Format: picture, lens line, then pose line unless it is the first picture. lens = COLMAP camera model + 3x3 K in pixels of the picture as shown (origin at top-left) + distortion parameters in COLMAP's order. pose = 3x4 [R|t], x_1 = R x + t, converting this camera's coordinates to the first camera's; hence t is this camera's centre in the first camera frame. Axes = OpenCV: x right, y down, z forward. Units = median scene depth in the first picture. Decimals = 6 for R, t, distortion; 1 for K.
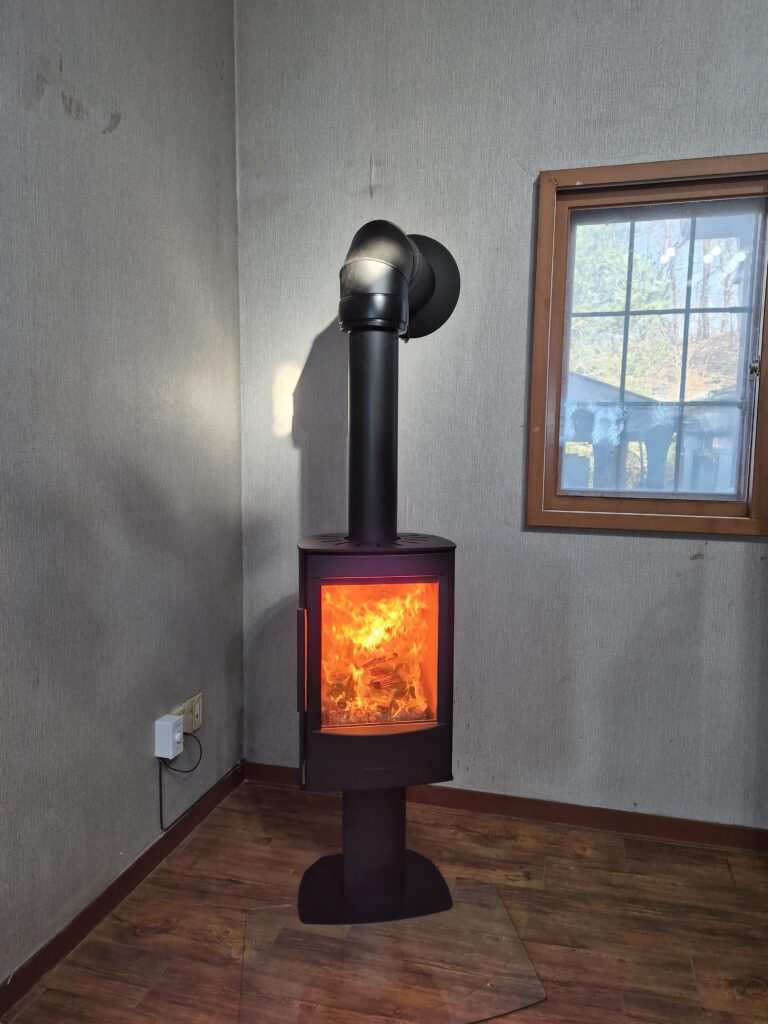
lens RADIAL K [[744.2, 0, 397.8], [0, 744.2, 513.0], [0, 0, 1]] dist [0.054997, -0.054533]
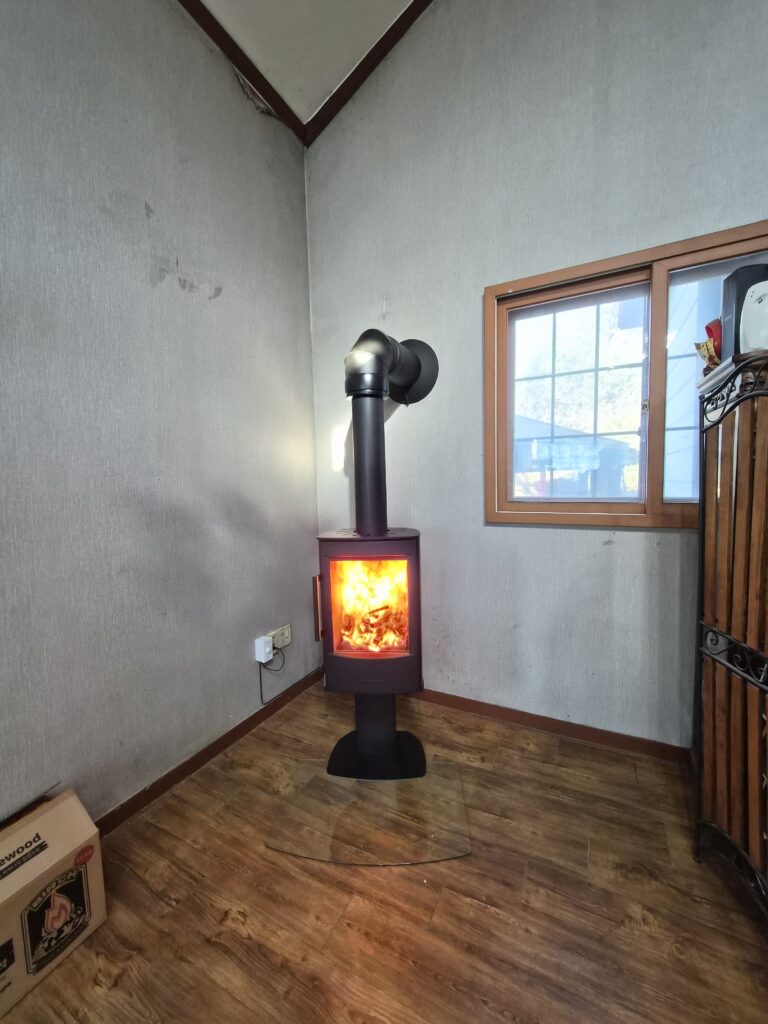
lens RADIAL K [[420.8, 0, 380.3], [0, 420.8, 507.2], [0, 0, 1]] dist [-0.010432, 0.002470]
pose [[0.969301, -0.019094, -0.245134, 0.194418], [0.013215, 0.999585, -0.025605, 0.006946], [0.245521, 0.021580, 0.969151, 0.147821]]
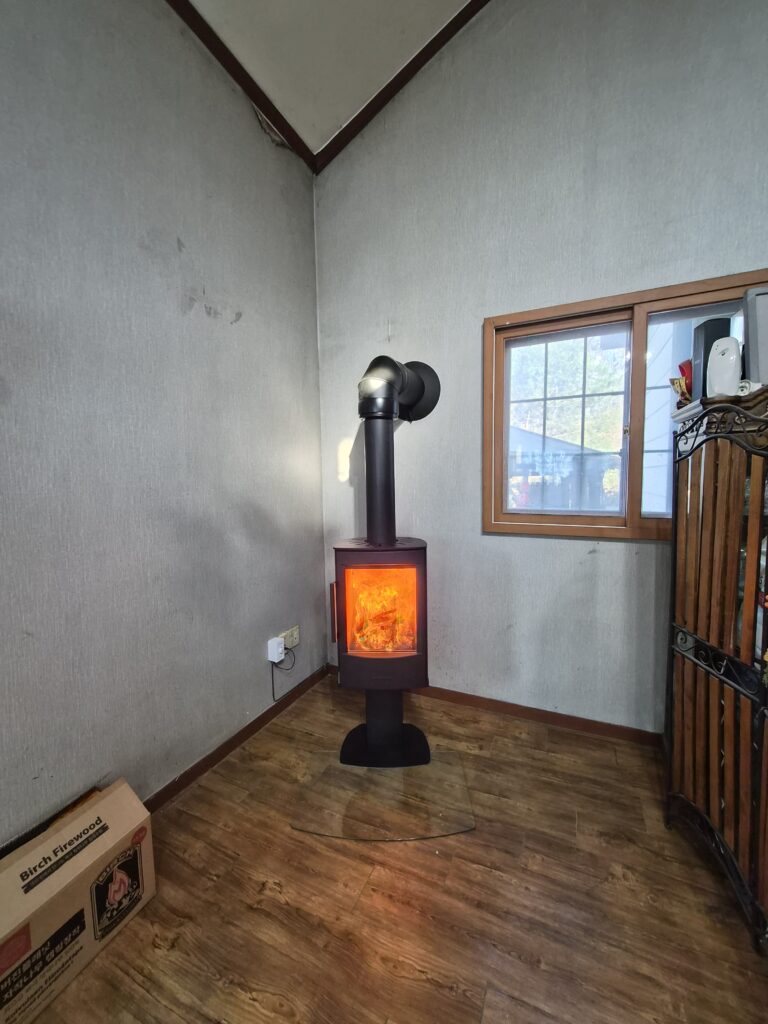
lens RADIAL K [[420.8, 0, 381.0], [0, 420.8, 507.7], [0, 0, 1]] dist [-0.010432, 0.002470]
pose [[0.979717, -0.012768, -0.199979, 0.153868], [0.008840, 0.999750, -0.020523, -0.020959], [0.200191, 0.018339, 0.979585, 0.057891]]
